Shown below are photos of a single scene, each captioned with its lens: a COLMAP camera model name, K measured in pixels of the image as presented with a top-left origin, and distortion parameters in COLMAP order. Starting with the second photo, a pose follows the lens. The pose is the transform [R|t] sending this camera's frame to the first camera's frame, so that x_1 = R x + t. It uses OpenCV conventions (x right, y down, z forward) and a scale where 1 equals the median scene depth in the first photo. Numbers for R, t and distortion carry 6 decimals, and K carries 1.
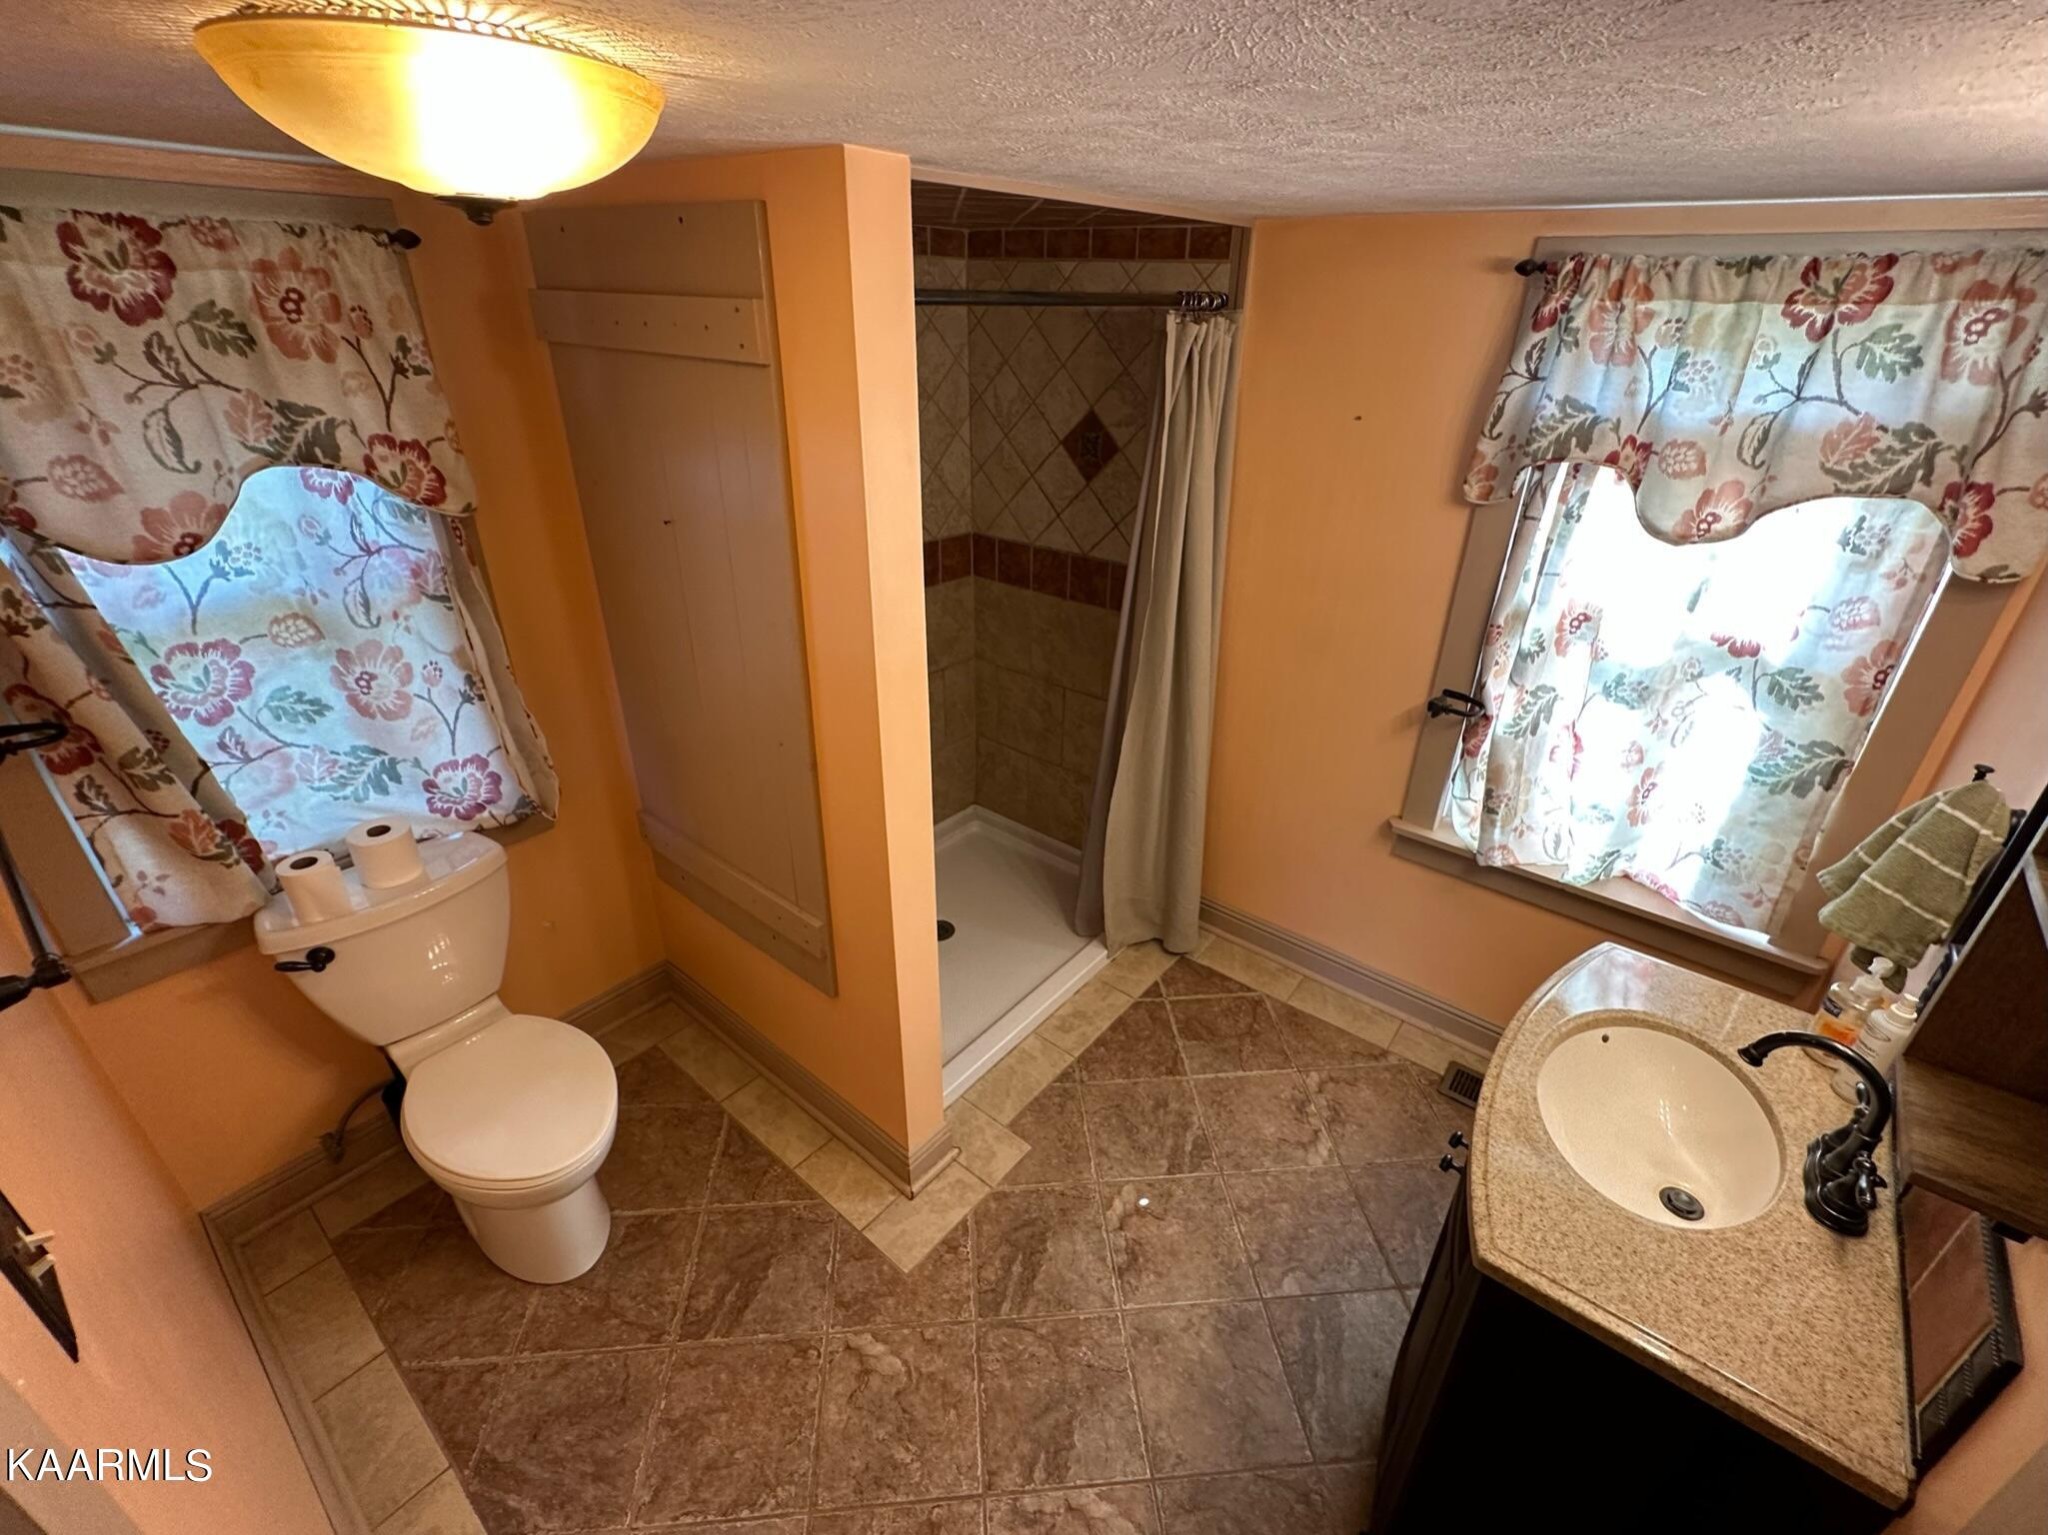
lens RADIAL K [[887.9, 0, 1024.5], [0, 887.9, 765.3], [0, 0, 1]] dist [0.000193, 0.000166]
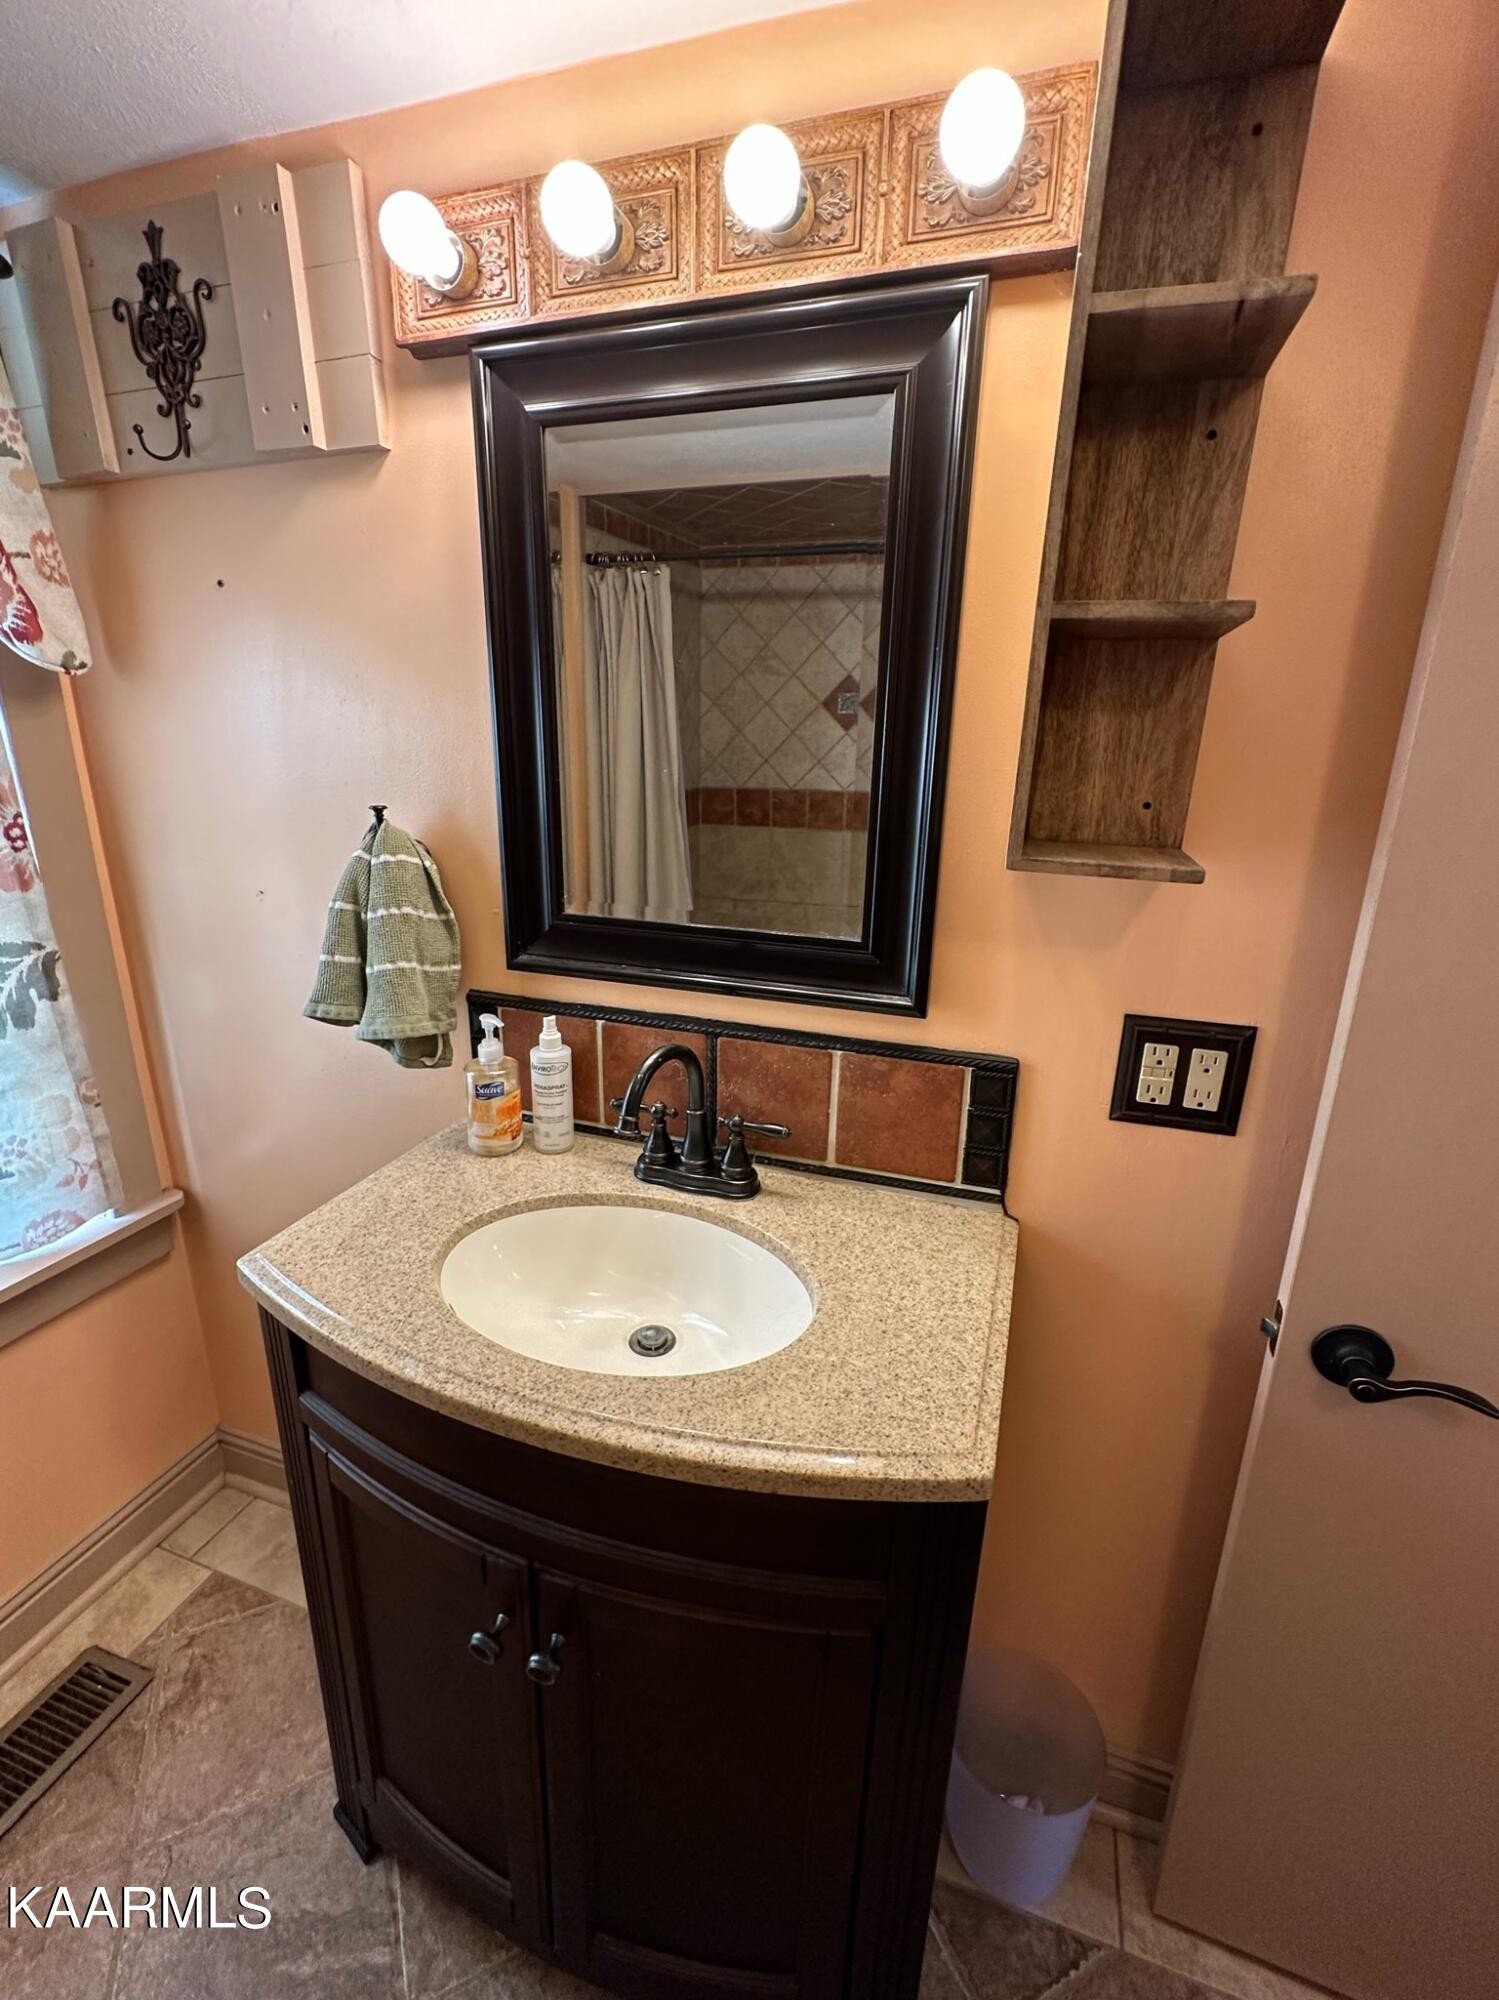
lens RADIAL K [[867.1, 0, 746.2], [0, 867.1, 998.4], [0, 0, 1]] dist [0.000193, 0.000166]
pose [[-0.346453, -0.286924, 0.893110, 0.068735], [0.411583, 0.809045, 0.419577, -0.037815], [-0.842953, 0.512953, -0.162203, 0.630238]]
